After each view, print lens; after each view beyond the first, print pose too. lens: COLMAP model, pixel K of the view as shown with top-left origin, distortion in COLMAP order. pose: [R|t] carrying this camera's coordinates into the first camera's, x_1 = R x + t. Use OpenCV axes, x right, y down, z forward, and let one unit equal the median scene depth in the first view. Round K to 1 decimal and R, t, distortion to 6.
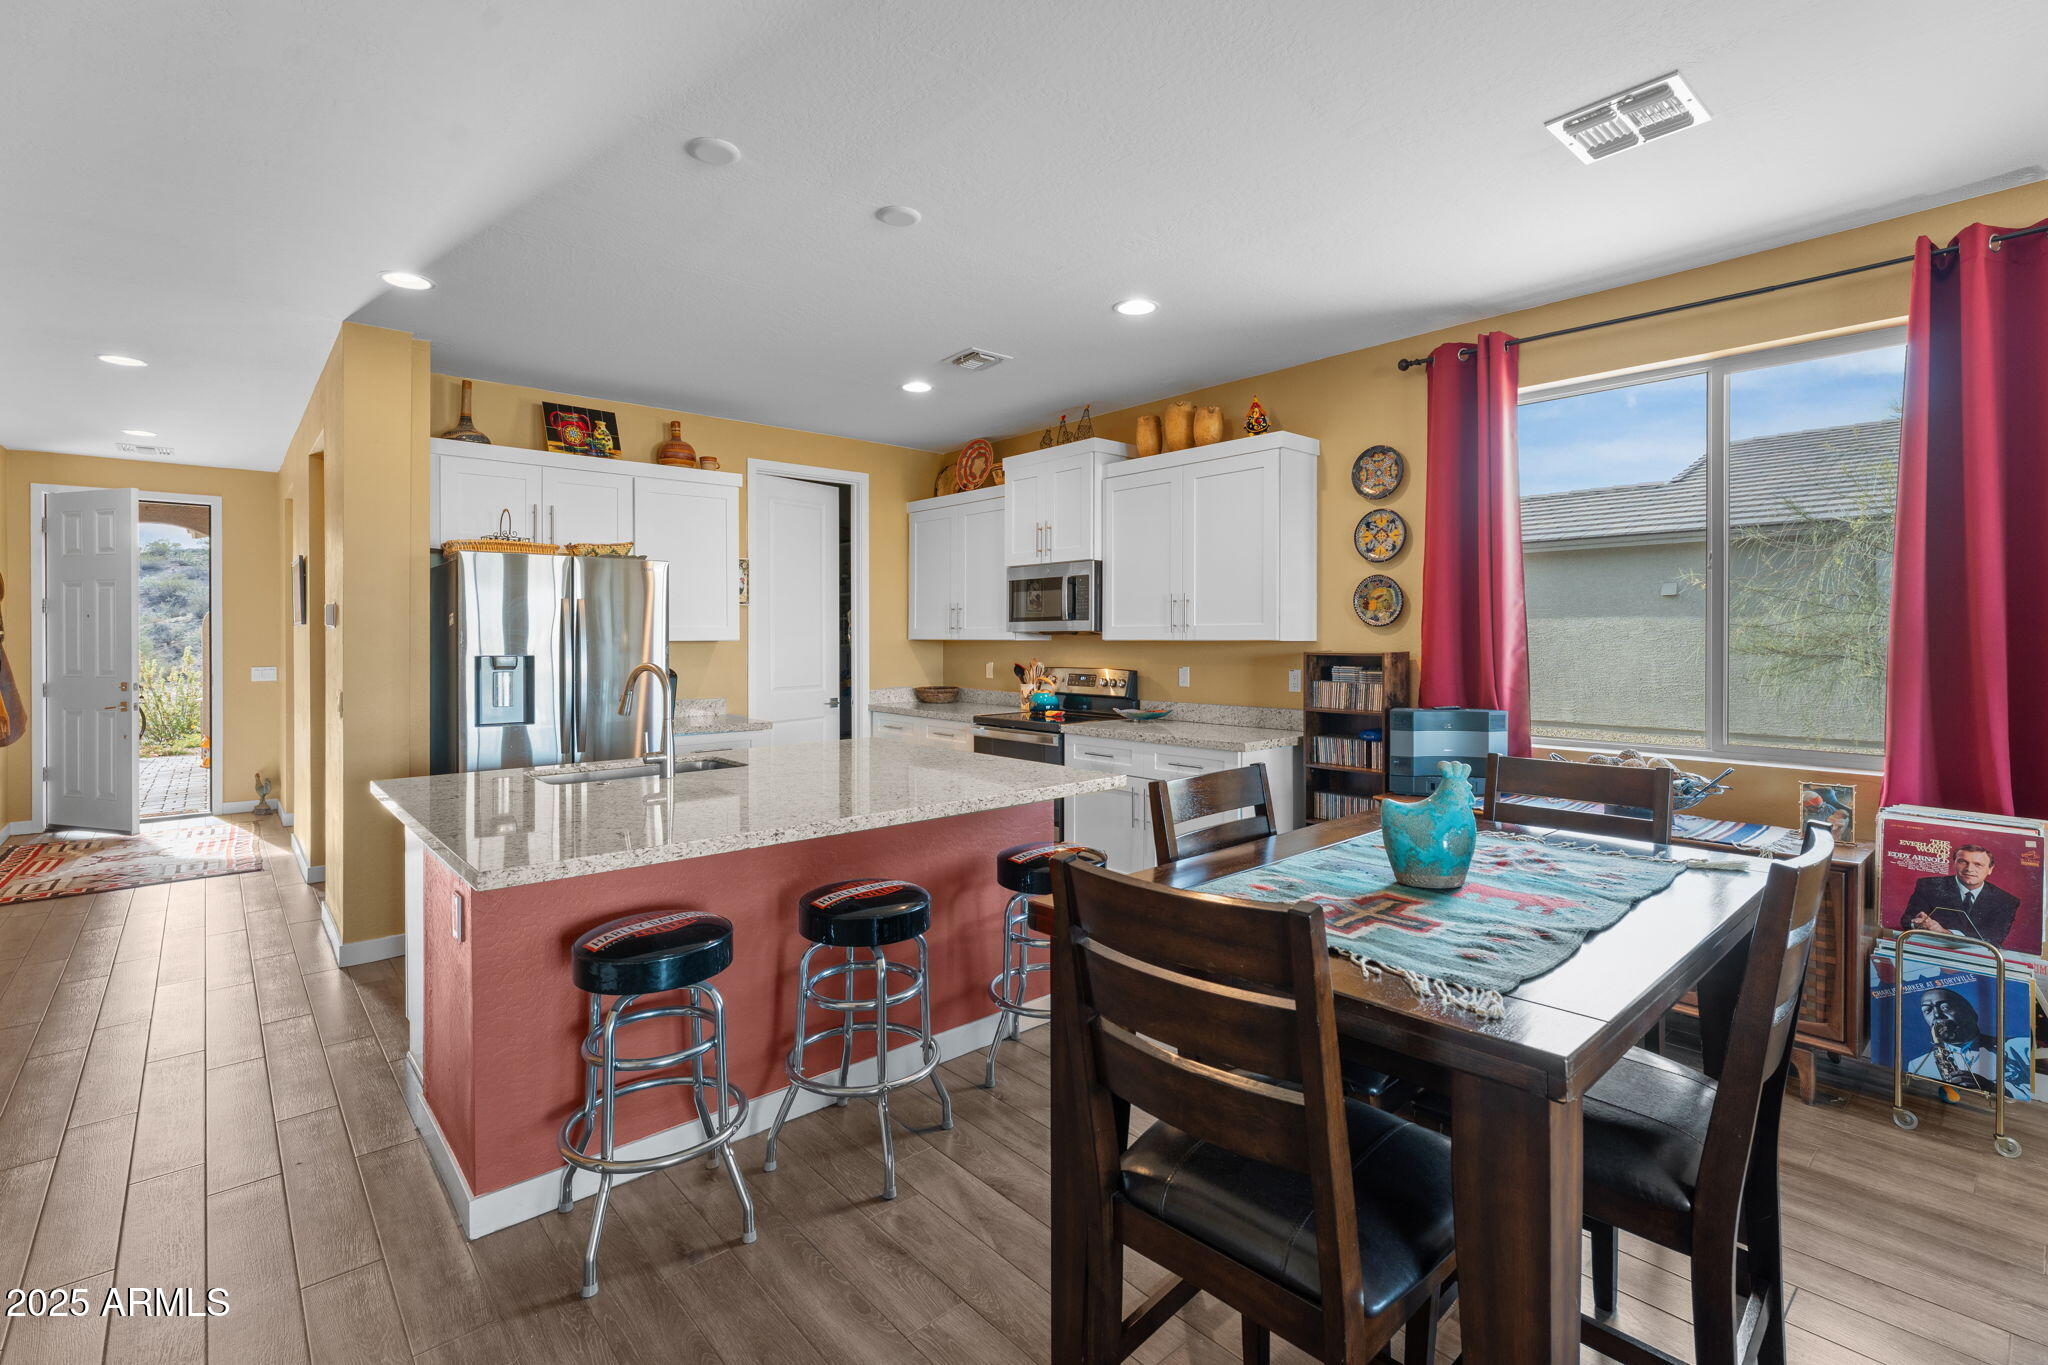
lens RADIAL K [[927.0, 0, 1023.4], [0, 927.0, 634.9], [0, 0, 1]] dist [-0.000977, -0.000067]
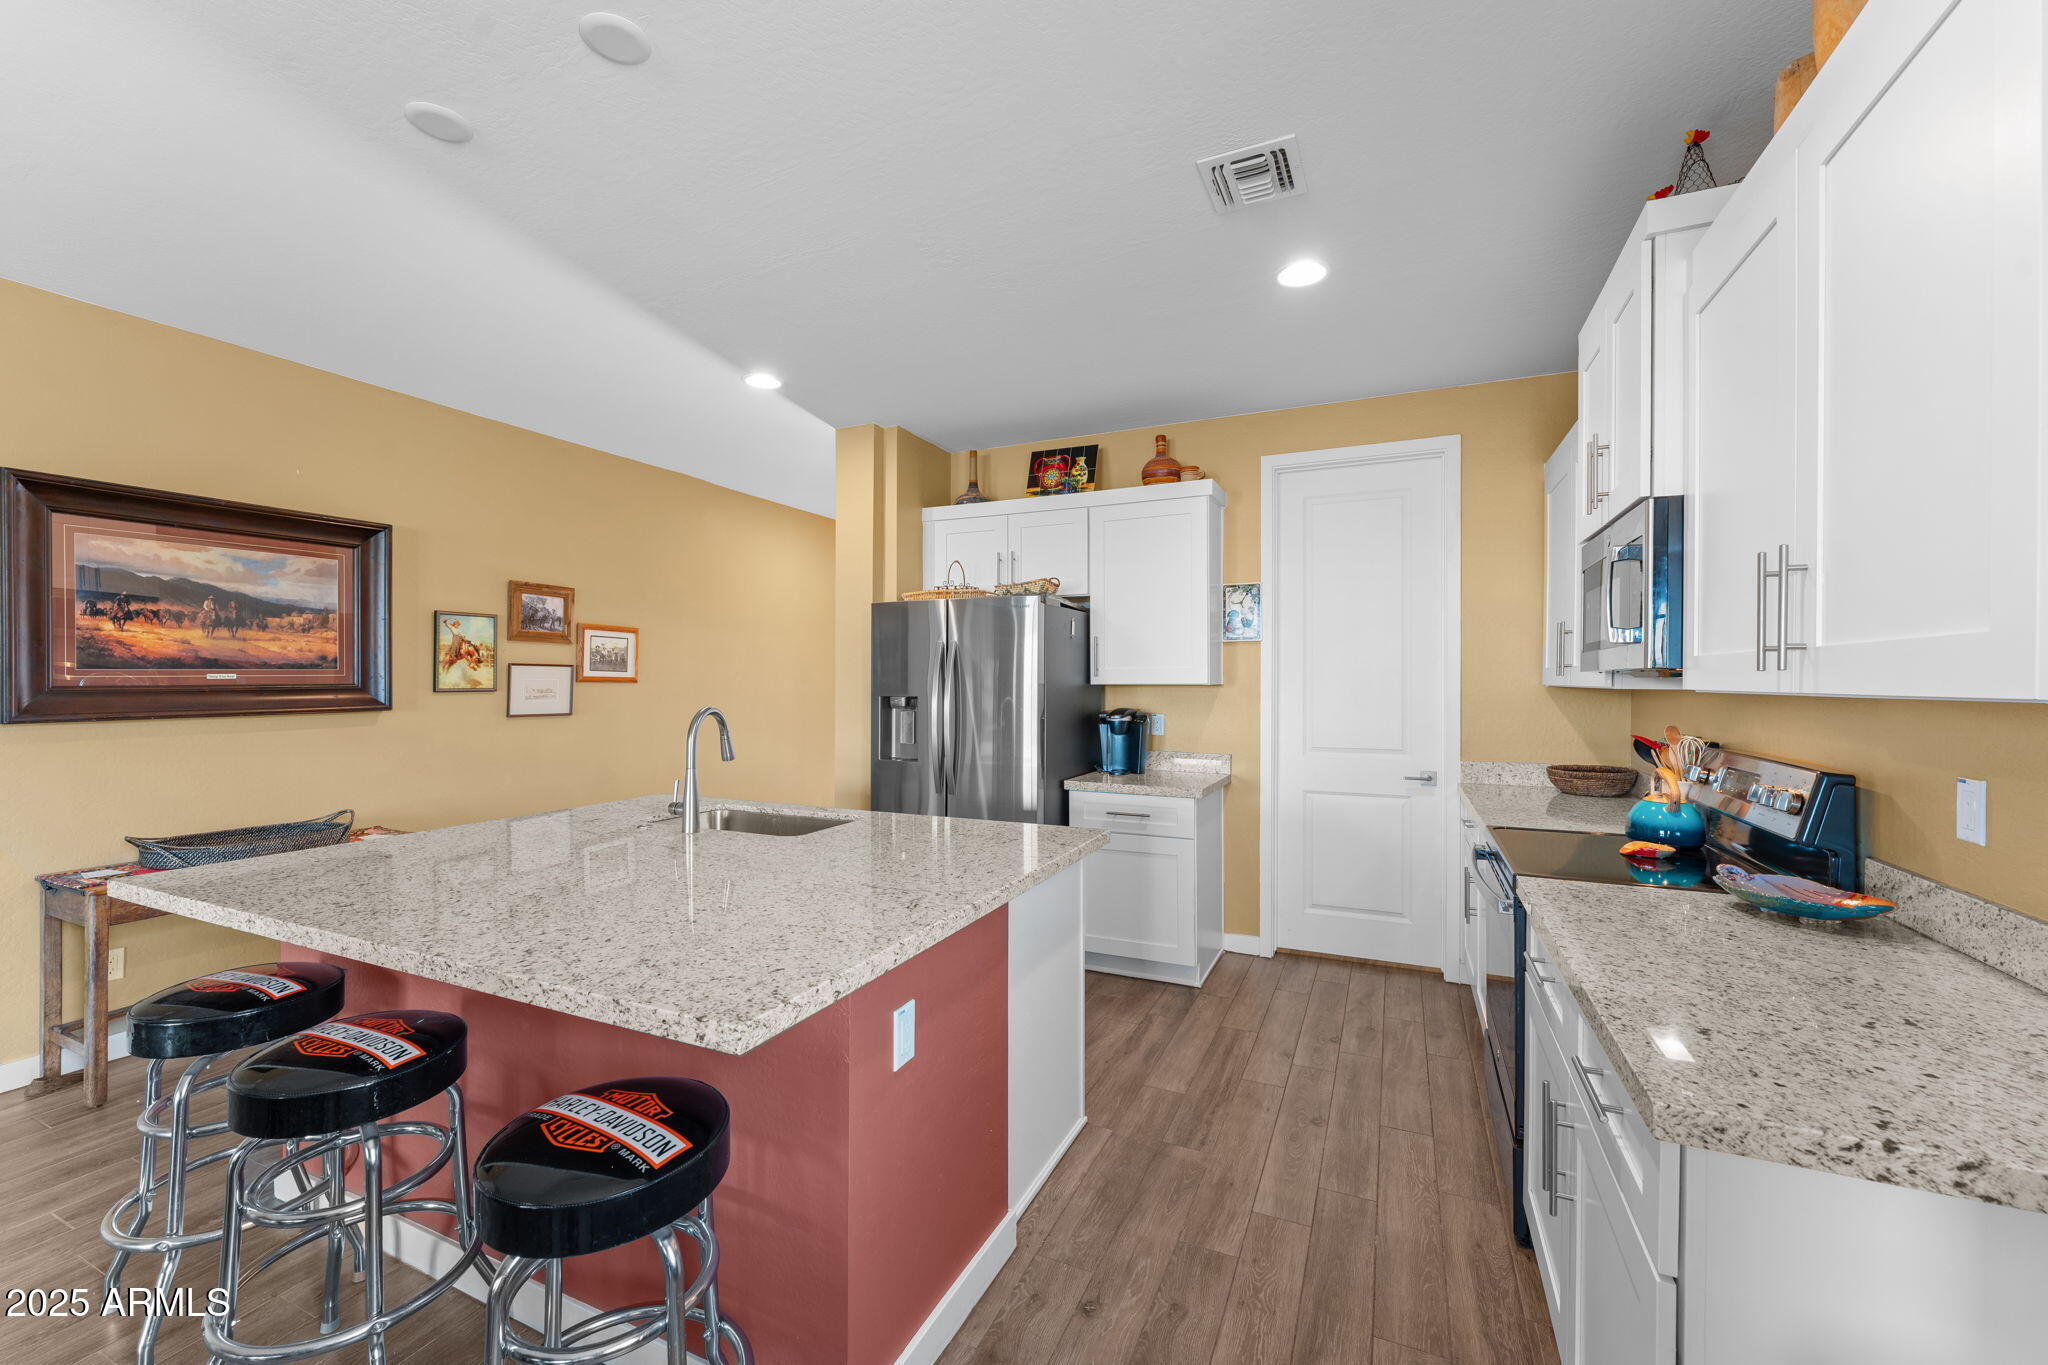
lens RADIAL K [[811.0, 0, 1022.2], [0, 811.0, 688.2], [0, 0, 1]] dist [-0.000272, -0.000008]
pose [[0.405273, 0.012190, -0.914115, 0.294810], [-0.002013, 0.999921, 0.012441, 0.000931], [0.914194, -0.003202, 0.405265, 0.595408]]
